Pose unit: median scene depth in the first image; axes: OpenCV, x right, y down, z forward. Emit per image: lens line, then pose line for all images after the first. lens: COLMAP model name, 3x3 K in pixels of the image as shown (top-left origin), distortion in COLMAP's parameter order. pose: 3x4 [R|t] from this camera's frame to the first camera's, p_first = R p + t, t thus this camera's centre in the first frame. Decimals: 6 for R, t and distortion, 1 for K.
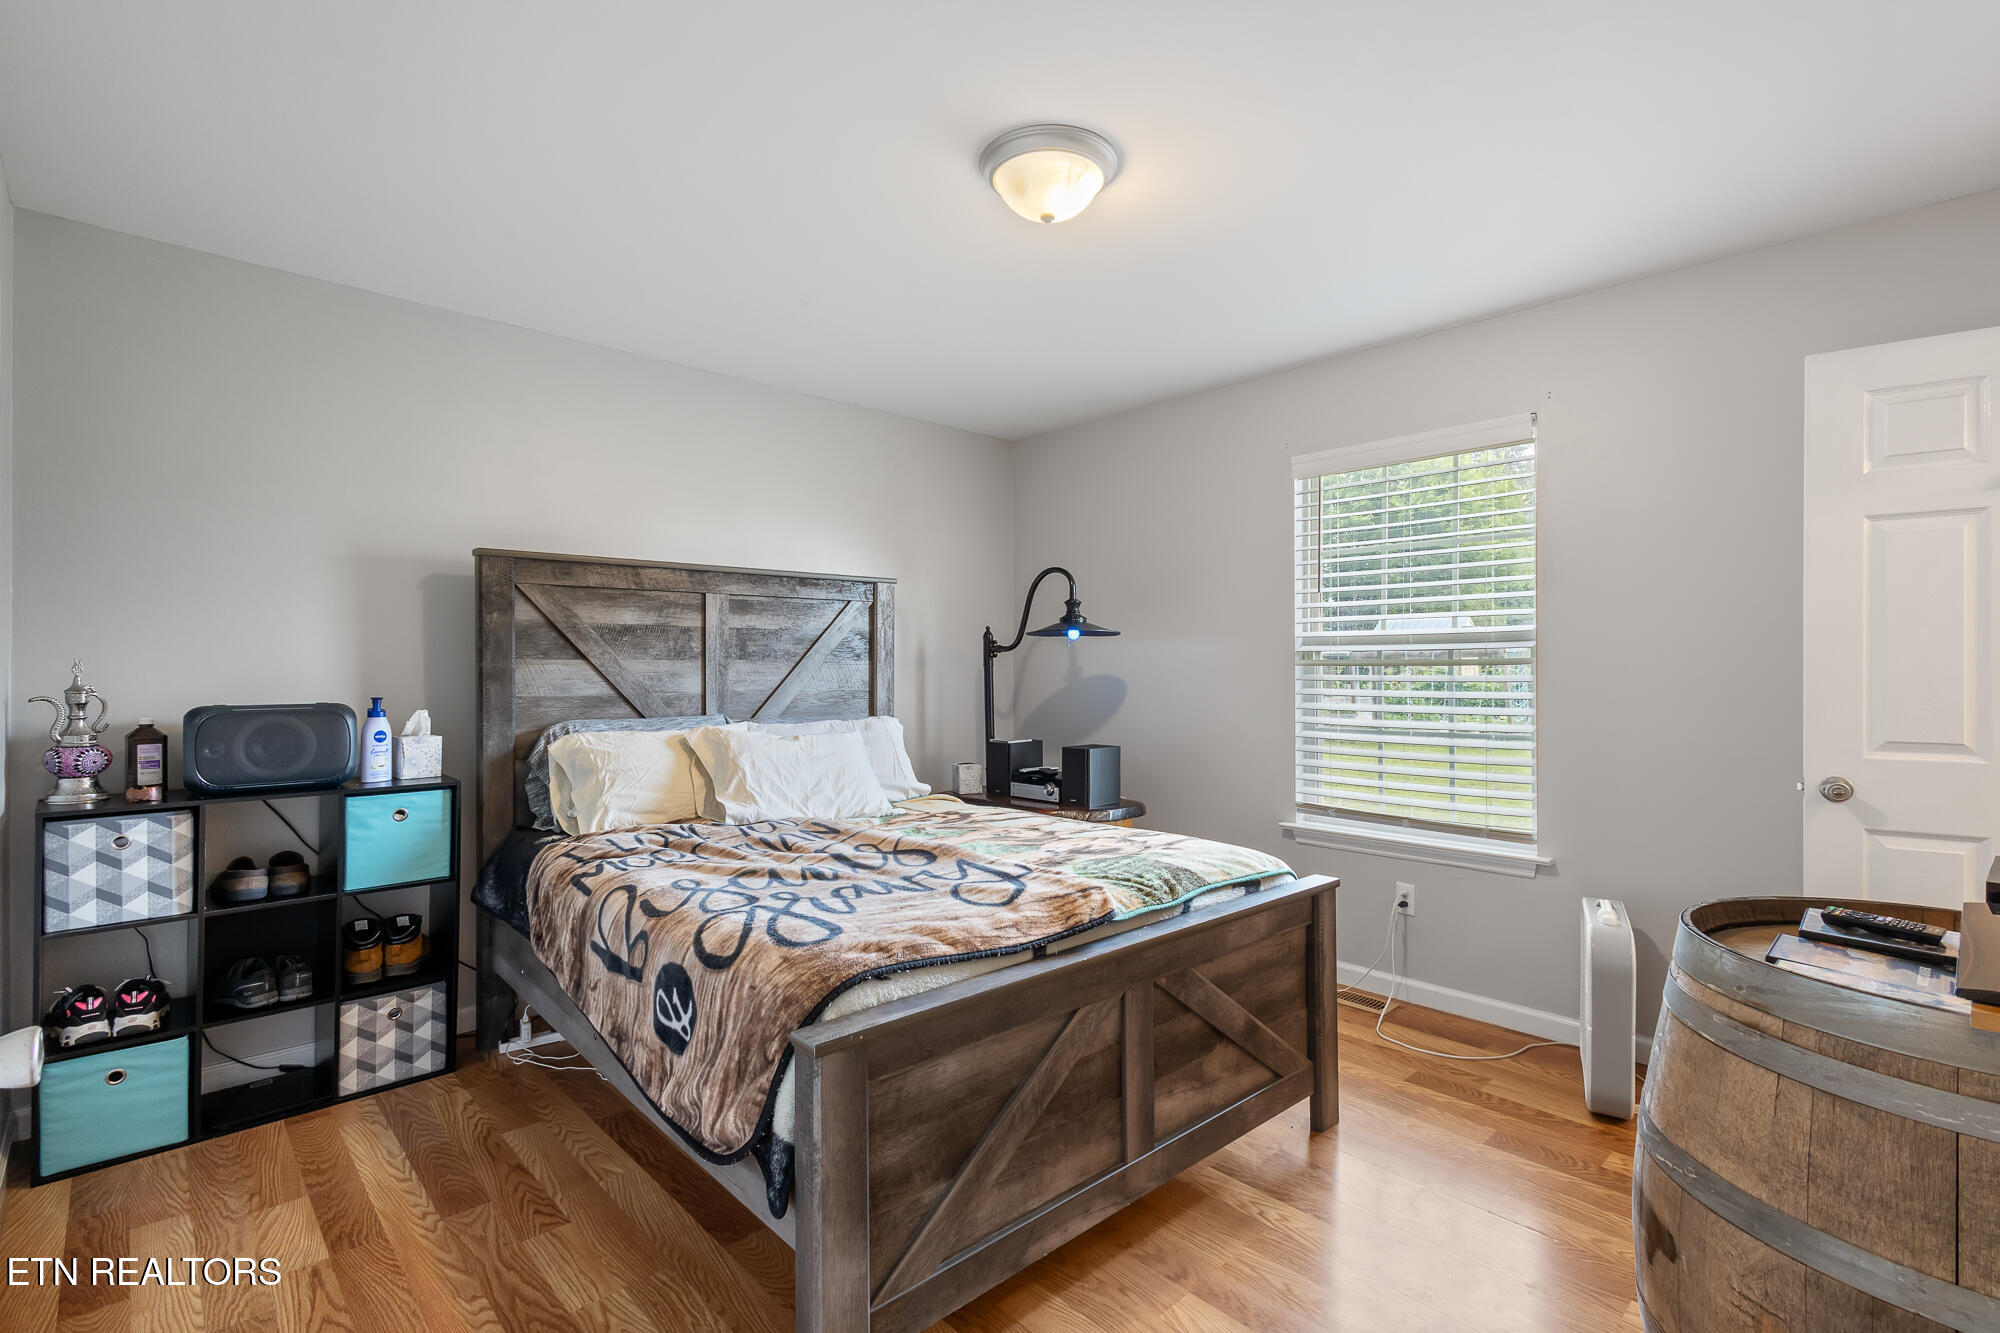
lens RADIAL K [[922.6, 0, 1013.6], [0, 922.6, 654.2], [0, 0, 1]] dist [0.007731, 0.000312]
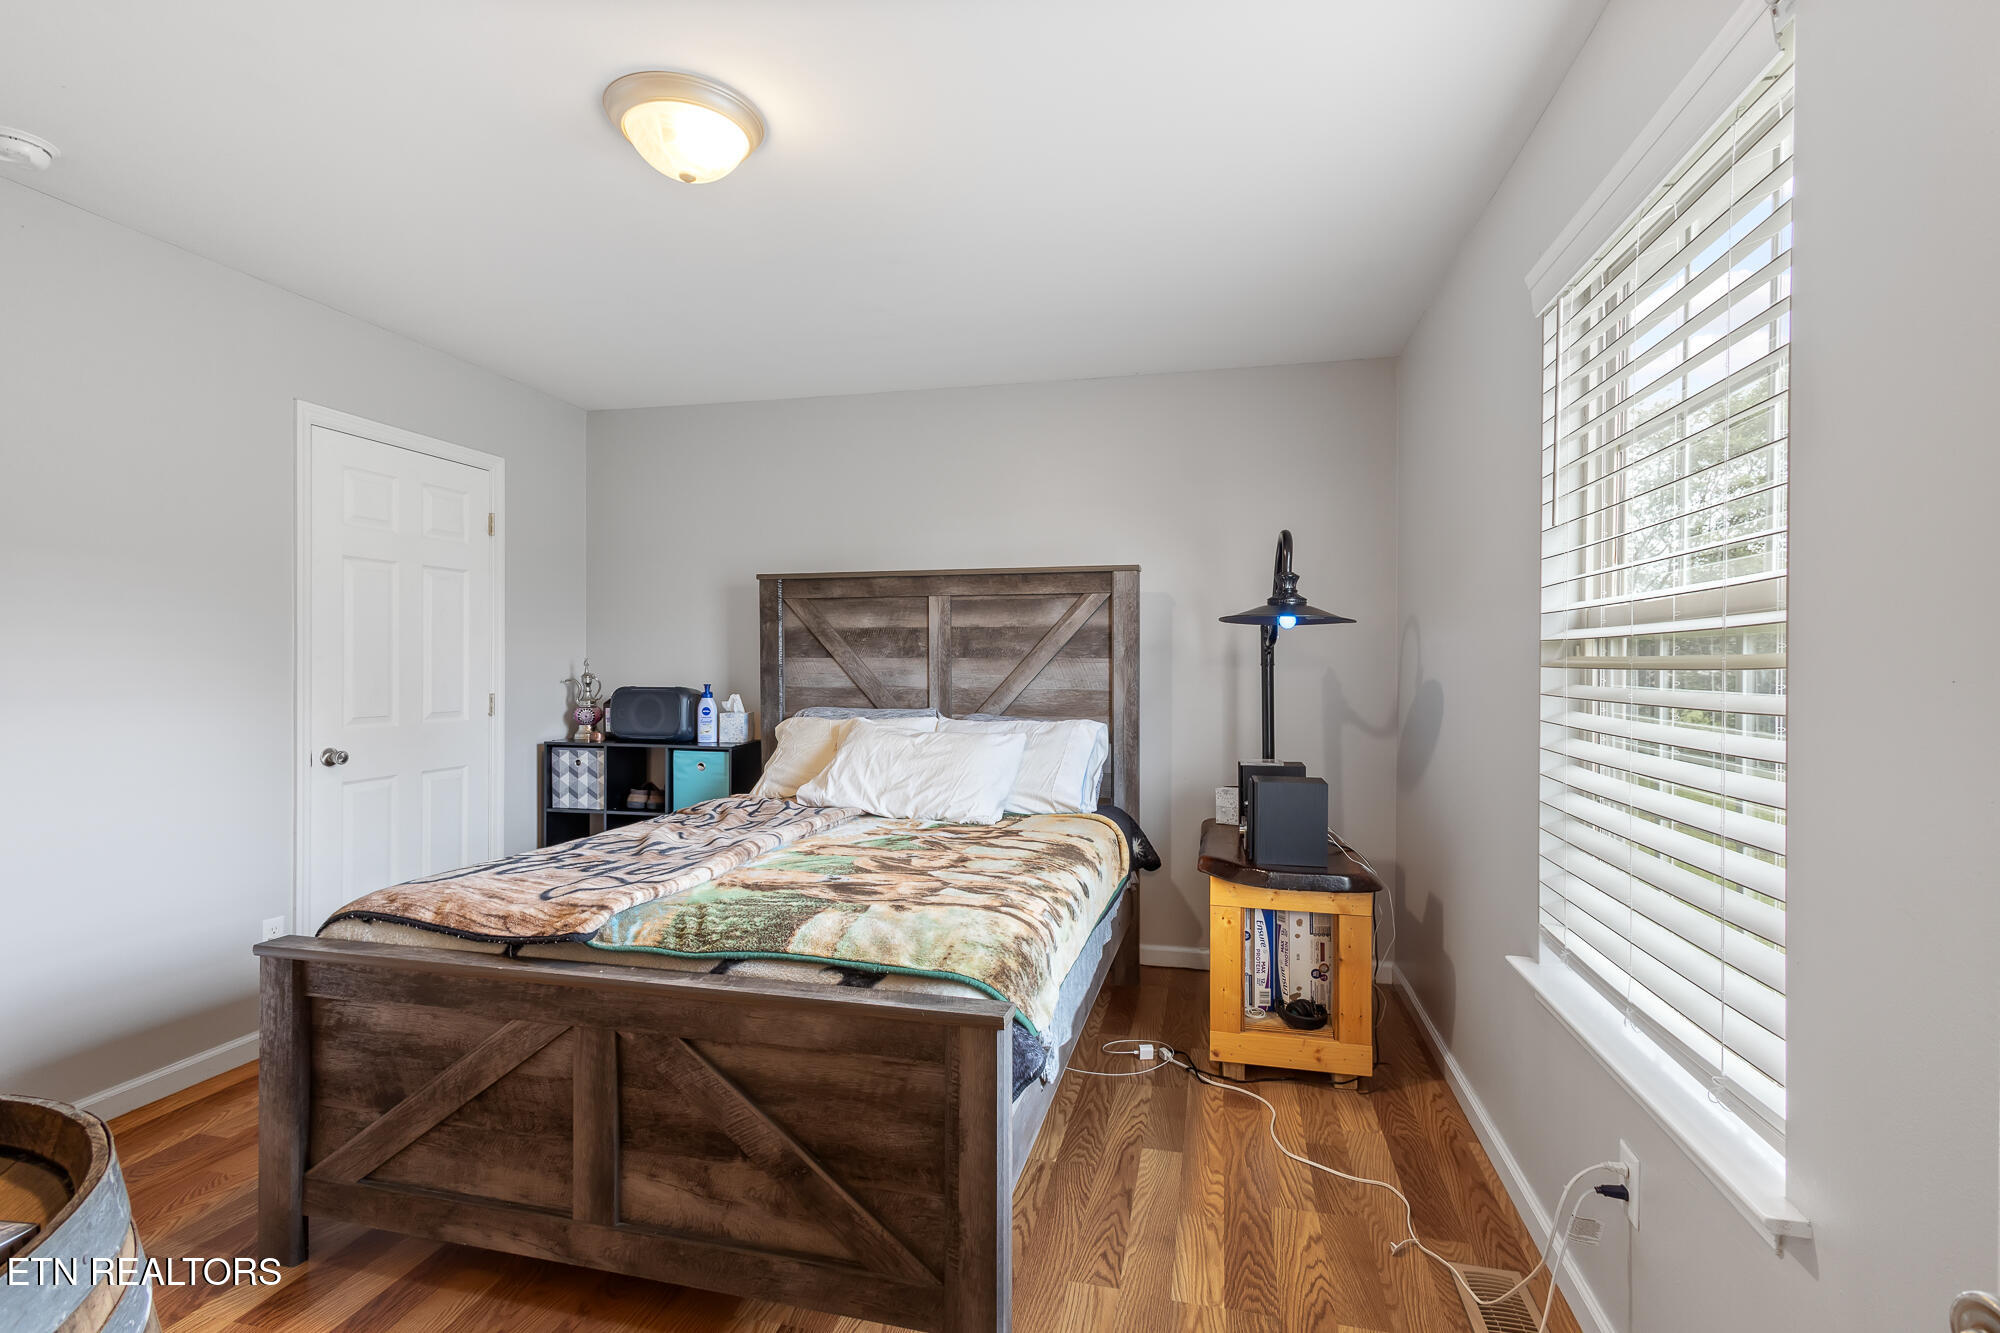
lens RADIAL K [[922.6, 0, 1013.6], [0, 922.6, 654.2], [0, 0, 1]] dist [0.007731, 0.000312]
pose [[0.548314, -0.004331, -0.836262, 0.737340], [0.006447, 0.999979, -0.000952, 0.004083], [0.836248, -0.004870, 0.548330, 0.573557]]
